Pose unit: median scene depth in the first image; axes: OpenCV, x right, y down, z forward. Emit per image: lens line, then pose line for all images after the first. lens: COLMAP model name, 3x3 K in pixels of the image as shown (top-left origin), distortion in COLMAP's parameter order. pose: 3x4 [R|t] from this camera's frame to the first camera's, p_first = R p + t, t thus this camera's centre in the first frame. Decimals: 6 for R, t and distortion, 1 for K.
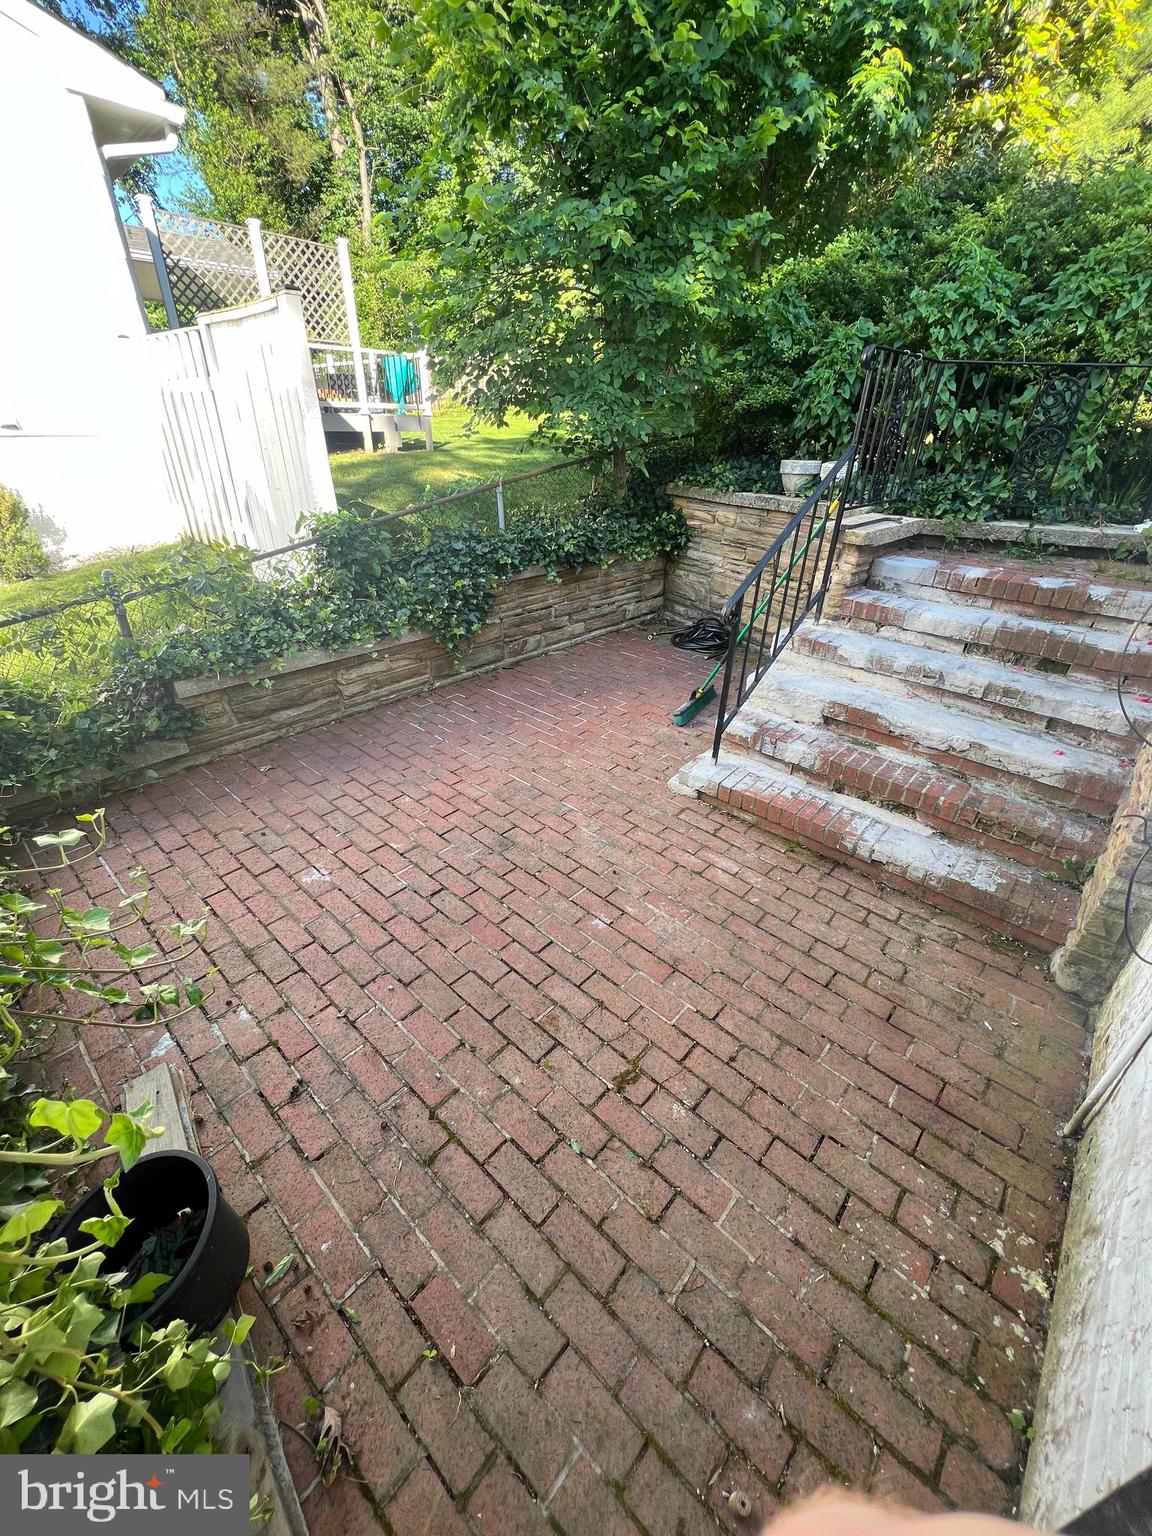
lens RADIAL K [[611.4, 0, 576.0], [0, 611.4, 768.0], [0, 0, 1]] dist [-0.002599, 0.000483]
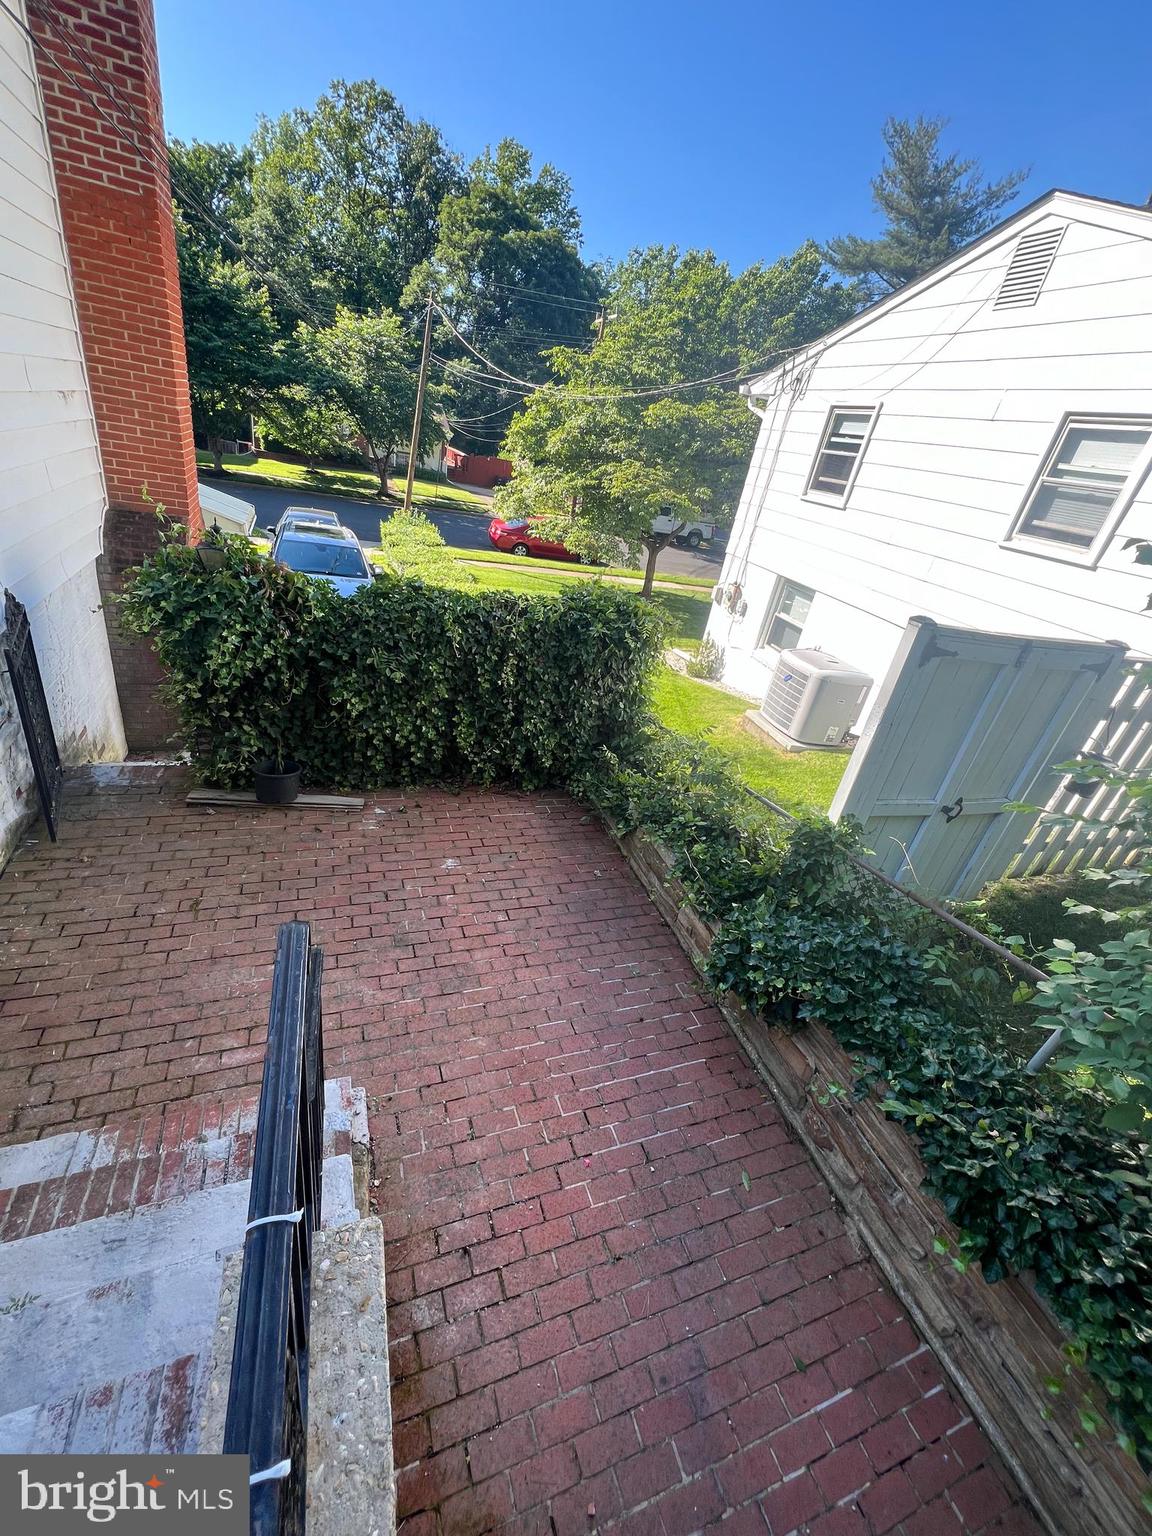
lens RADIAL K [[613.8, 0, 577.0], [0, 613.8, 769.2], [0, 0, 1]] dist [-0.002721, 0.000456]
pose [[-0.449376, 0.331216, -0.829673, 0.711351], [-0.590690, 0.586565, 0.554100, -1.090759], [0.670184, 0.739079, -0.067942, 1.130565]]
